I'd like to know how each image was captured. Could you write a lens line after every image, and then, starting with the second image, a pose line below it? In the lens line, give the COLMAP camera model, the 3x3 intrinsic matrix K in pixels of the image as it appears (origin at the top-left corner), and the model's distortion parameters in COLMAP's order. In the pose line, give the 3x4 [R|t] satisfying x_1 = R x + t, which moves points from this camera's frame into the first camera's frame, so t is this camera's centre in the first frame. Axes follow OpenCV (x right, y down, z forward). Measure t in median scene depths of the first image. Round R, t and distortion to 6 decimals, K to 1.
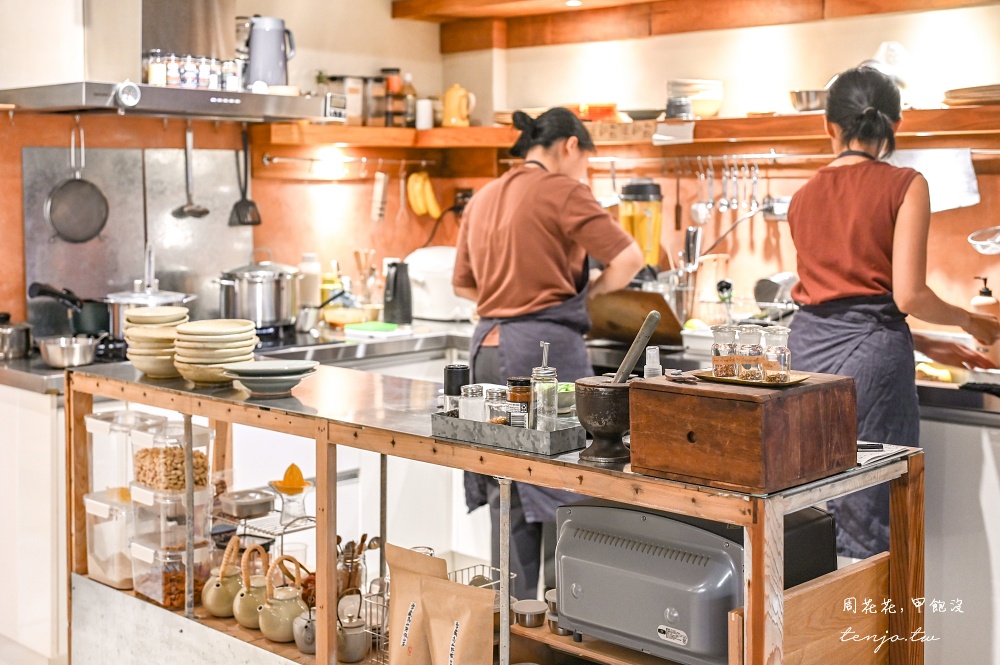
lens RADIAL K [[1706.9, 0, 500.7], [0, 1706.9, 236.9], [0, 0, 1]] dist [0.011426, -0.088076]
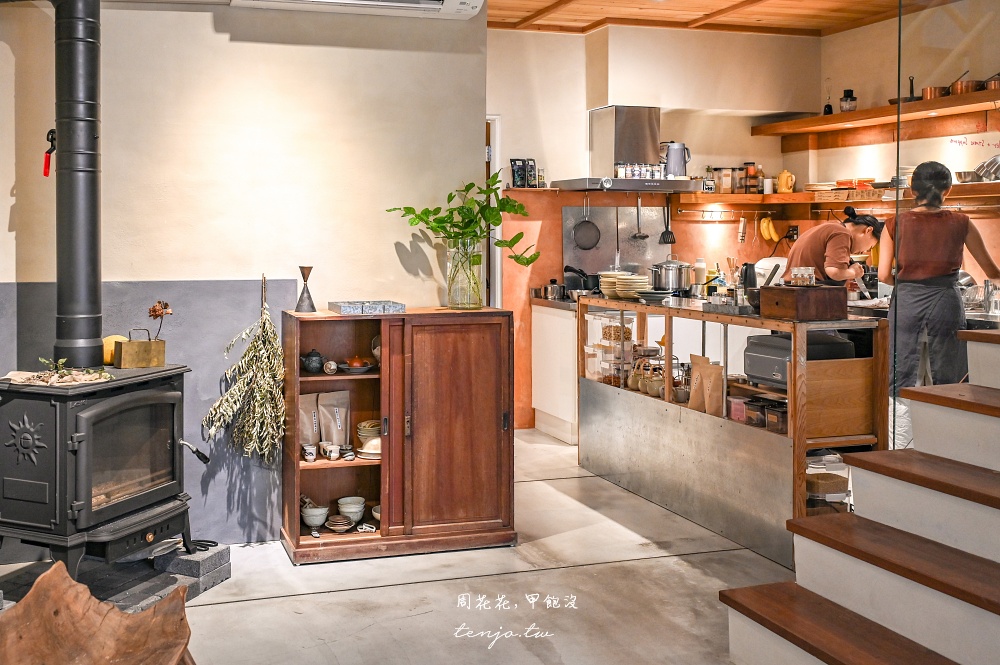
lens RADIAL K [[1149.5, 0, 500.0], [0, 1149.5, 332.5], [0, 0, 1]] dist [-0.076621, -0.011591]
pose [[0.945586, 0.021137, -0.324686, 0.105905], [-0.001773, 0.998208, 0.059820, 0.017416], [0.325368, -0.055989, 0.943928, -0.358812]]
